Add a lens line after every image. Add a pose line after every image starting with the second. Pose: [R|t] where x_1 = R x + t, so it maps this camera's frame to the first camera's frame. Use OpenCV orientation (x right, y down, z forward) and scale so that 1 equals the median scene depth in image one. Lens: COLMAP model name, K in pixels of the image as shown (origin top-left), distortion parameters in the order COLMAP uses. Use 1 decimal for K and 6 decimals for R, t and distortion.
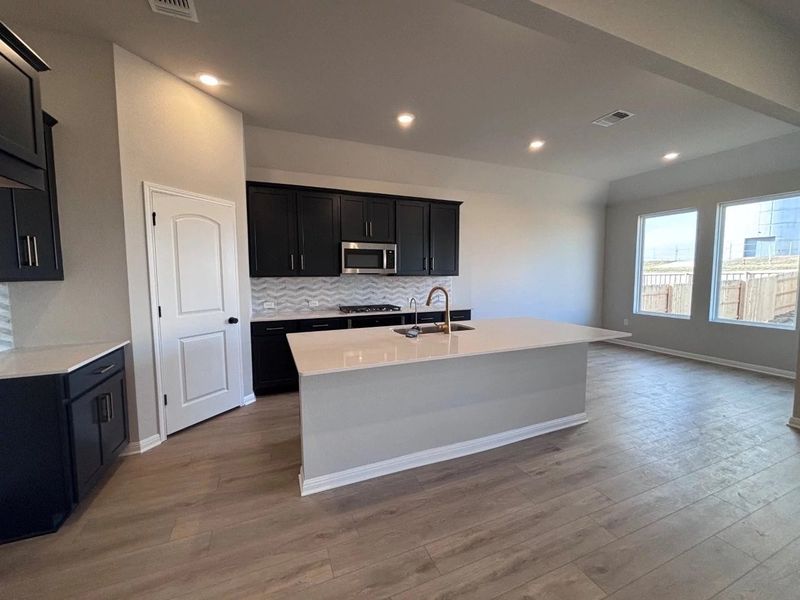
lens RADIAL K [[320.9, 0, 401.3], [0, 320.9, 300.9], [0, 0, 1]] dist [0.007599, -0.001893]
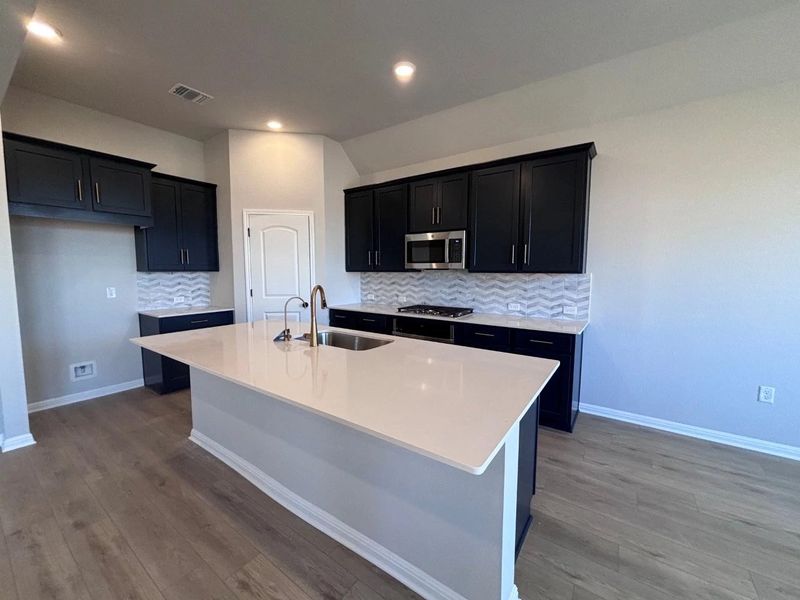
lens RADIAL K [[320.9, 0, 399.5], [0, 320.9, 300.6], [0, 0, 1]] dist [0.007599, -0.001893]
pose [[0.535745, 0.086896, -0.839896, 0.555266], [-0.076287, 0.995604, 0.054345, -0.040080], [0.840926, 0.034958, 0.540019, 0.460776]]
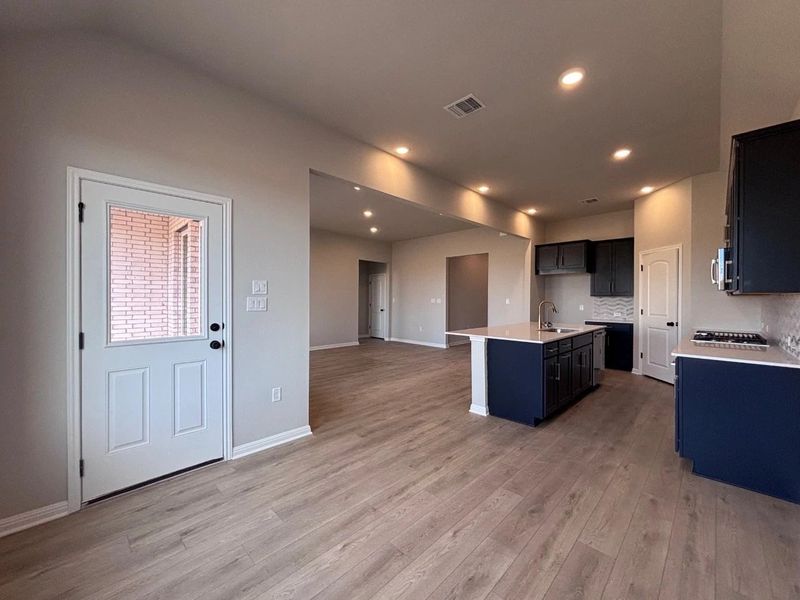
lens RADIAL K [[320.9, 0, 399.0], [0, 320.9, 298.9], [0, 0, 1]] dist [0.007599, -0.001893]
pose [[-0.923384, 0.001501, -0.383875, 0.904399], [-0.032245, 0.996155, 0.081459, -0.101074], [0.382522, 0.087596, -0.919785, 1.386258]]
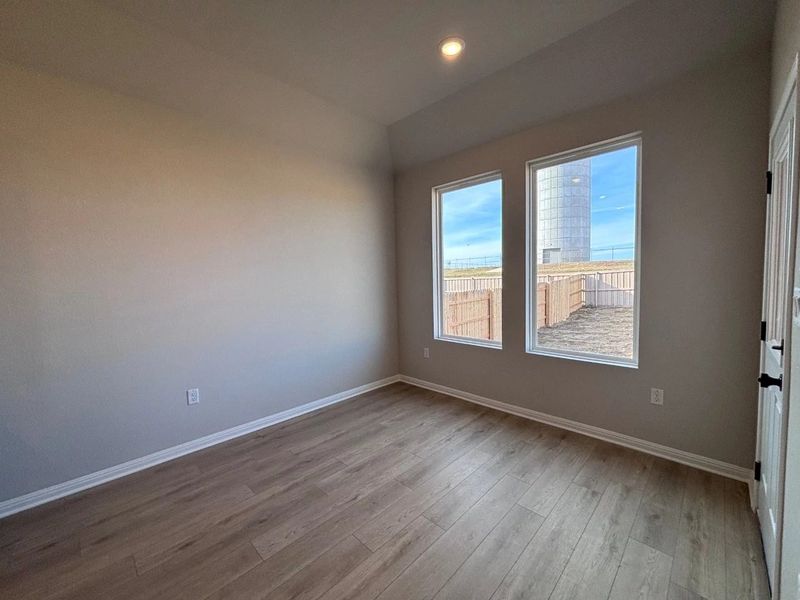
lens RADIAL K [[320.9, 0, 397.9], [0, 320.9, 300.6], [0, 0, 1]] dist [0.007599, -0.001893]
pose [[0.924159, -0.043572, 0.379516, 0.572939], [0.052700, 0.998517, -0.013691, -0.046372], [-0.378356, 0.032653, 0.925084, 0.598419]]
